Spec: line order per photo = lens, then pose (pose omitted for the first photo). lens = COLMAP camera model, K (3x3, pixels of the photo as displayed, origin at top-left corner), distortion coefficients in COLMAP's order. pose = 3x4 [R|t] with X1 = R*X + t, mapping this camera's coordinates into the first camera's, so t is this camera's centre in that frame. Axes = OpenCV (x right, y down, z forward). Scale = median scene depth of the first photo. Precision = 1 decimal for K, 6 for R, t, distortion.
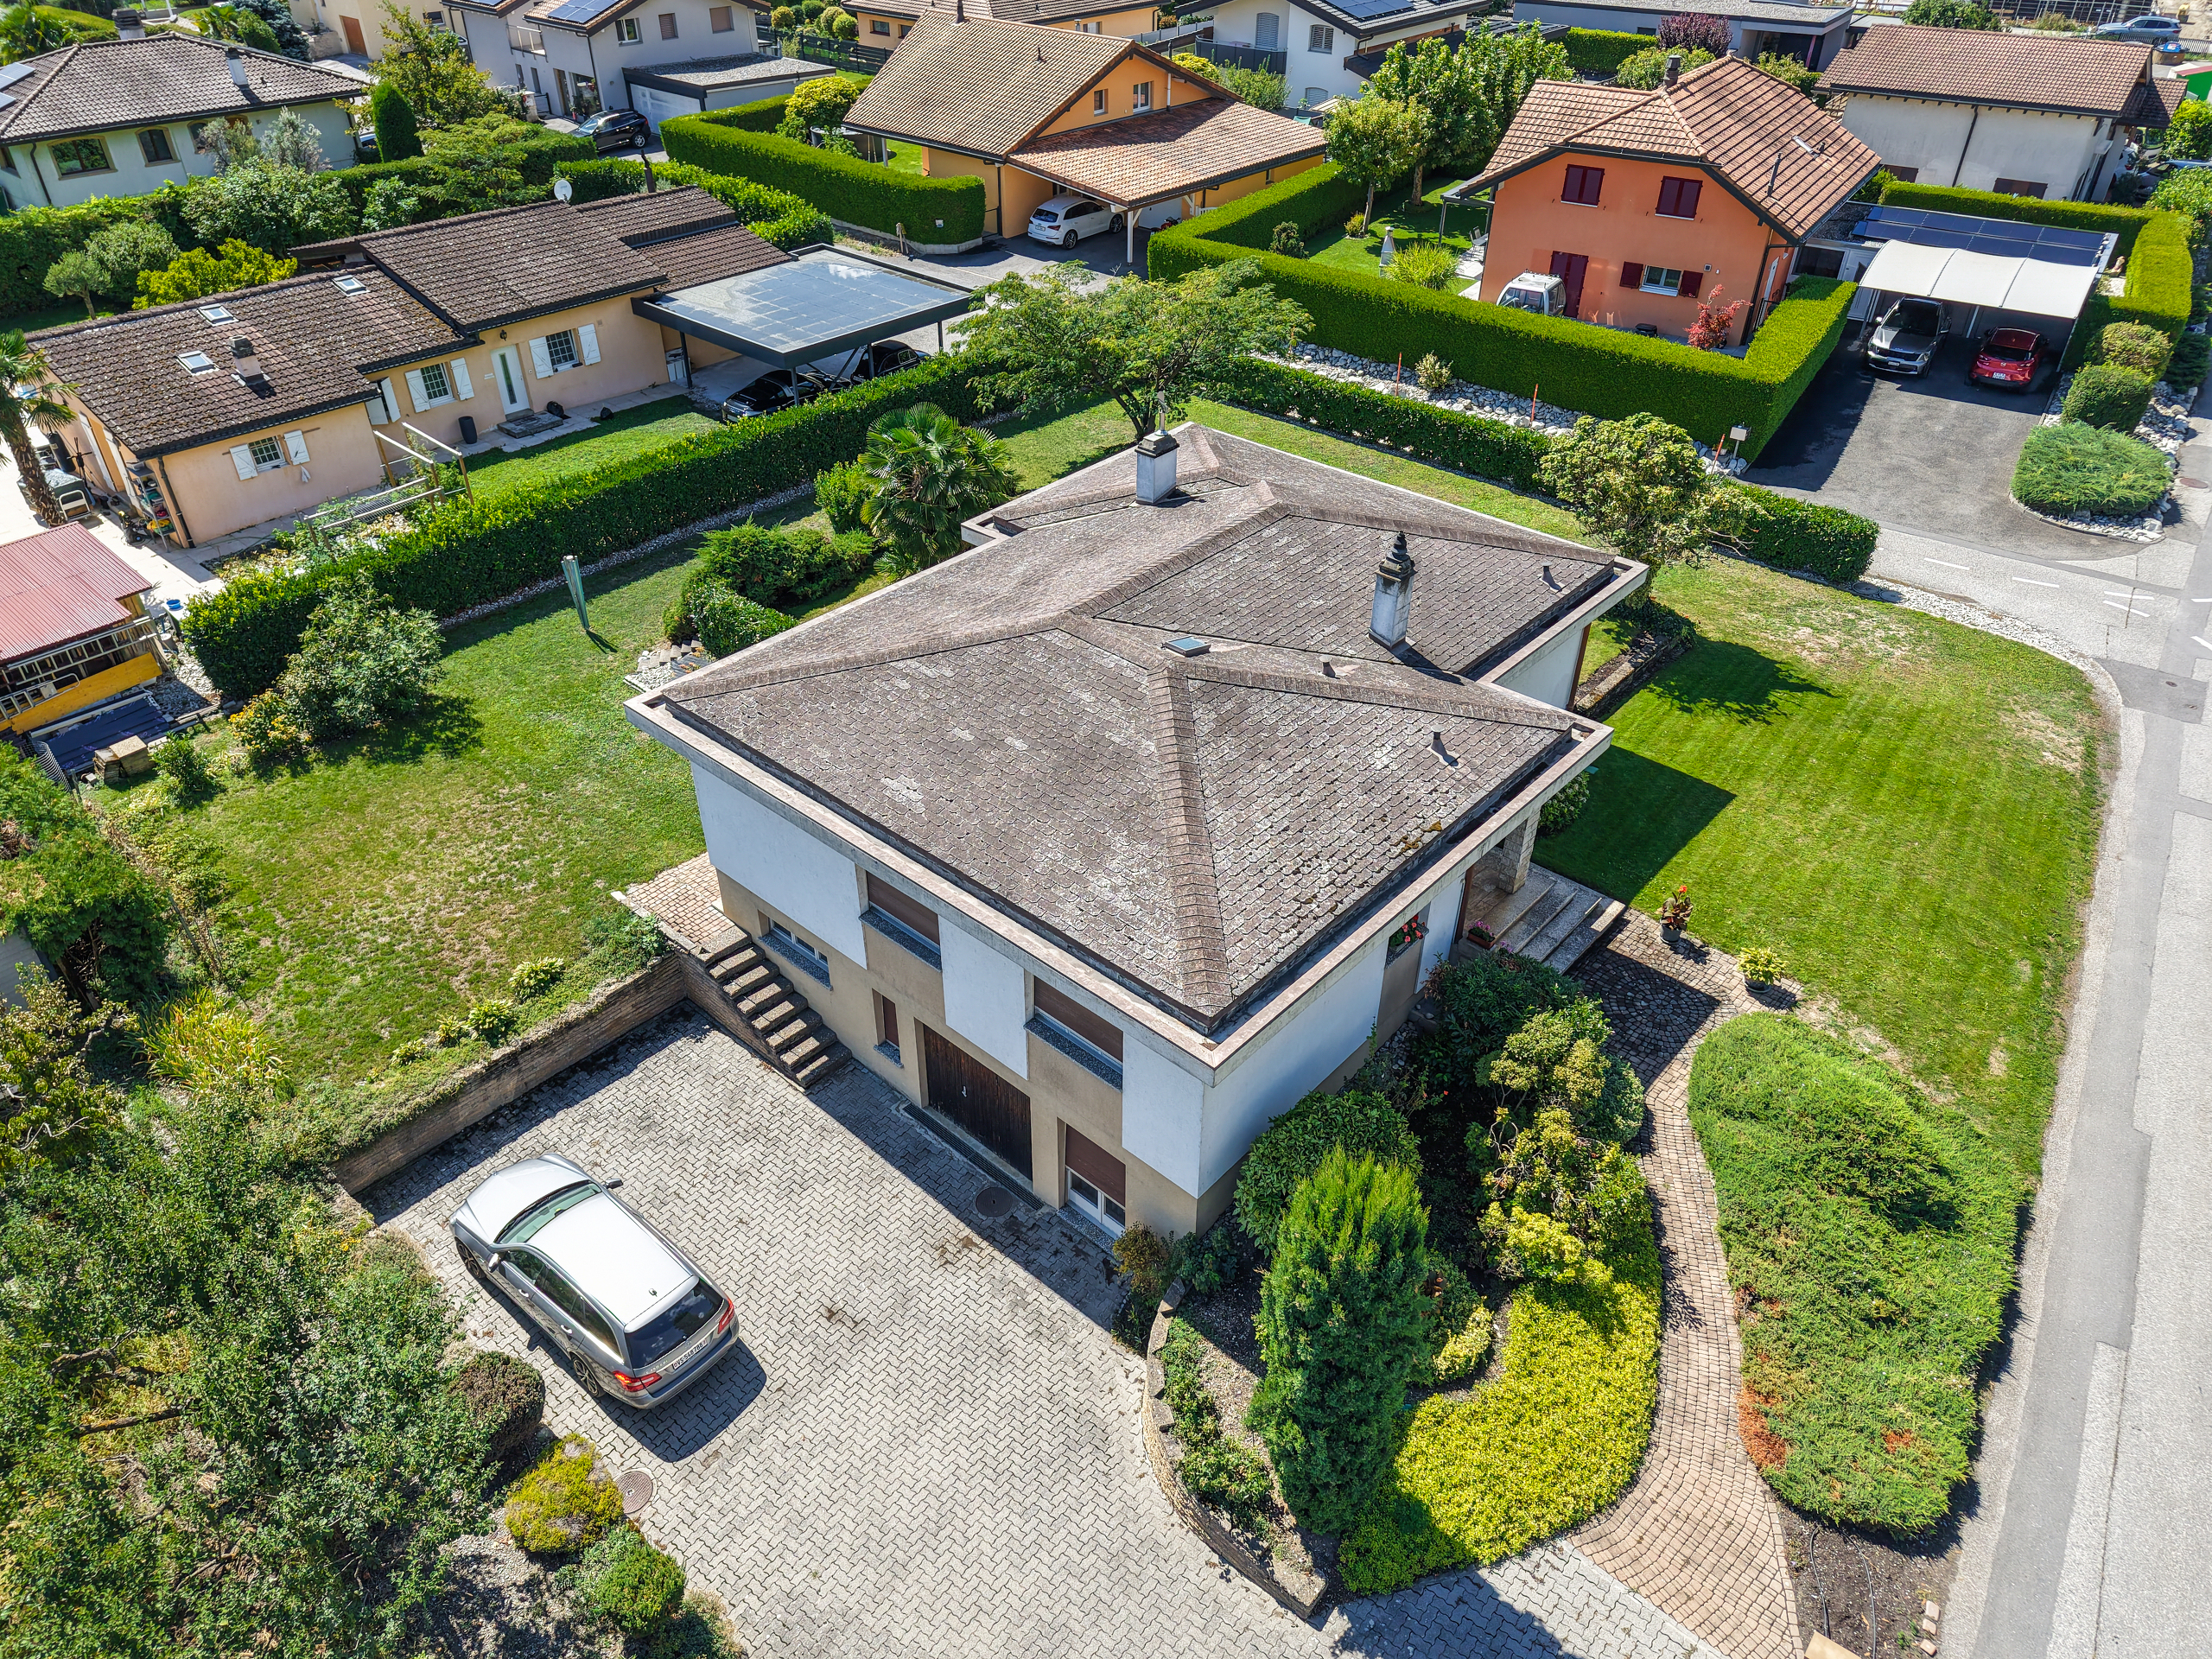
lens RADIAL K [[1501.3, 0, 1108.3], [0, 1501.3, 795.8], [0, 0, 1]] dist [0.065178, -0.059854]
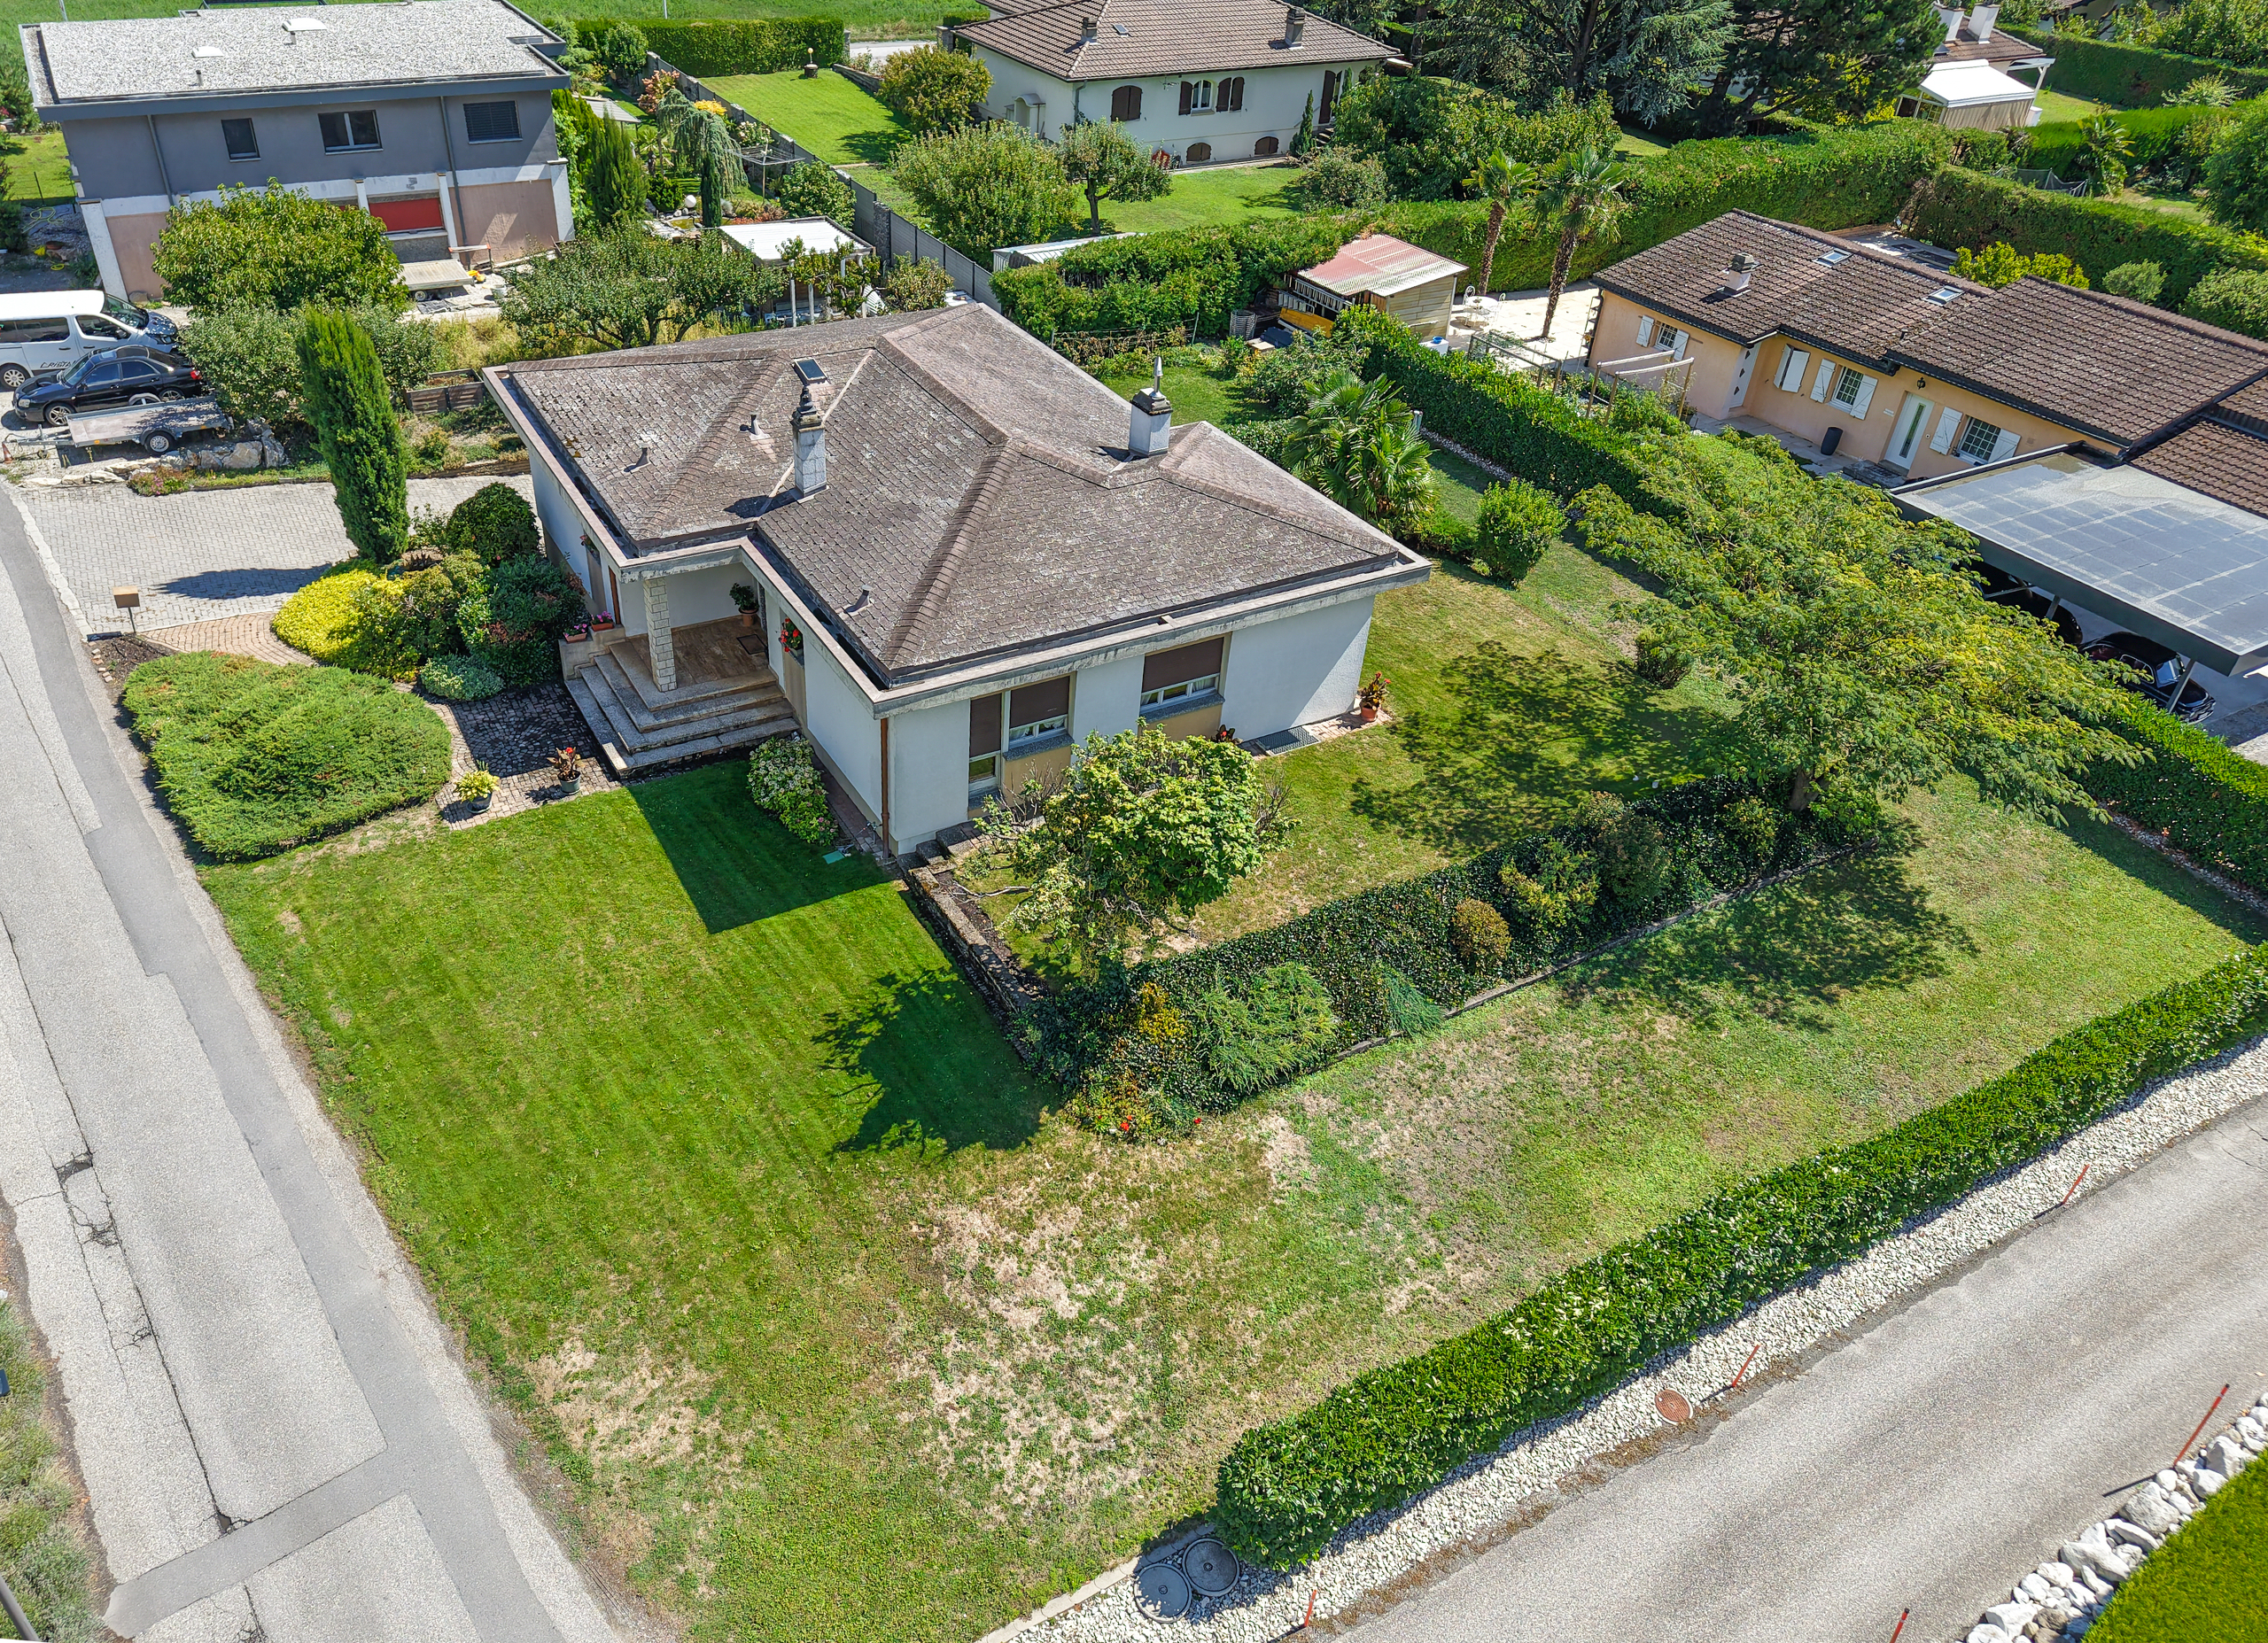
lens RADIAL K [[1649.4, 0, 1033.0], [0, 1649.4, 779.2], [0, 0, 1]] dist [0.005783, -0.003289]
pose [[-0.342322, 0.510624, -0.788719, 1.225346], [-0.573687, 0.551206, 0.605850, -0.833937], [0.744109, 0.659874, 0.104249, 1.174558]]
